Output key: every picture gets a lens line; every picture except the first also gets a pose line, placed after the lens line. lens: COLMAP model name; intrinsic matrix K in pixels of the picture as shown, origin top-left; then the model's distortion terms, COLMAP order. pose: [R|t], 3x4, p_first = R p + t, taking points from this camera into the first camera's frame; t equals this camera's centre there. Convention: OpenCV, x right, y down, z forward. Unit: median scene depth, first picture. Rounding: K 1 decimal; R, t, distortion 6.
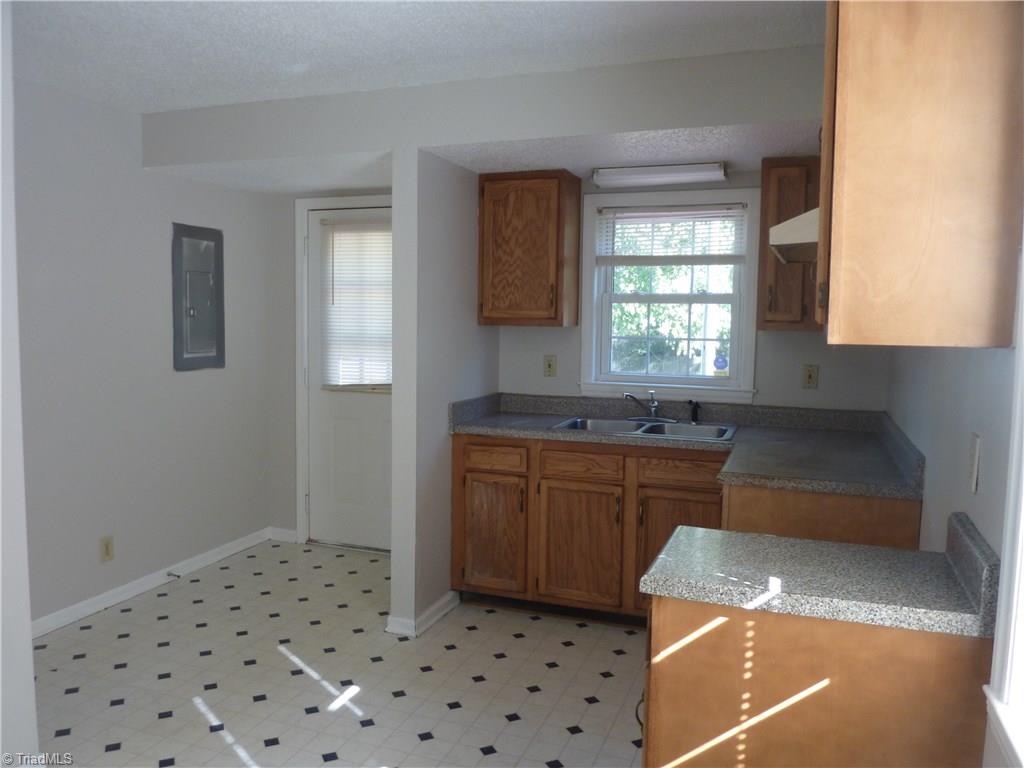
lens RADIAL K [[782.7, 0, 512.1], [0, 782.7, 384.6], [0, 0, 1]] dist [-0.007829, -0.011230]
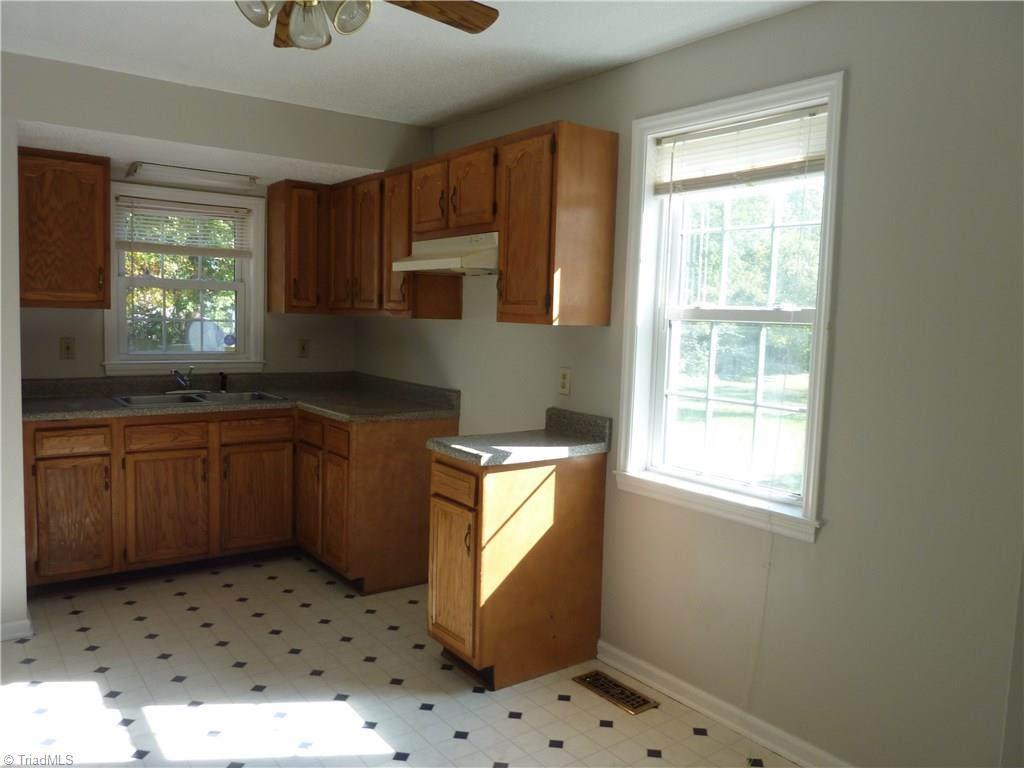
lens RADIAL K [[782.7, 0, 518.8], [0, 782.7, 384.6], [0, 0, 1]] dist [-0.007829, -0.011230]
pose [[0.536724, -0.074411, 0.840470, -0.546391], [0.049450, 0.997166, 0.056705, -0.006580], [-0.842307, 0.011126, 0.538883, -0.012194]]
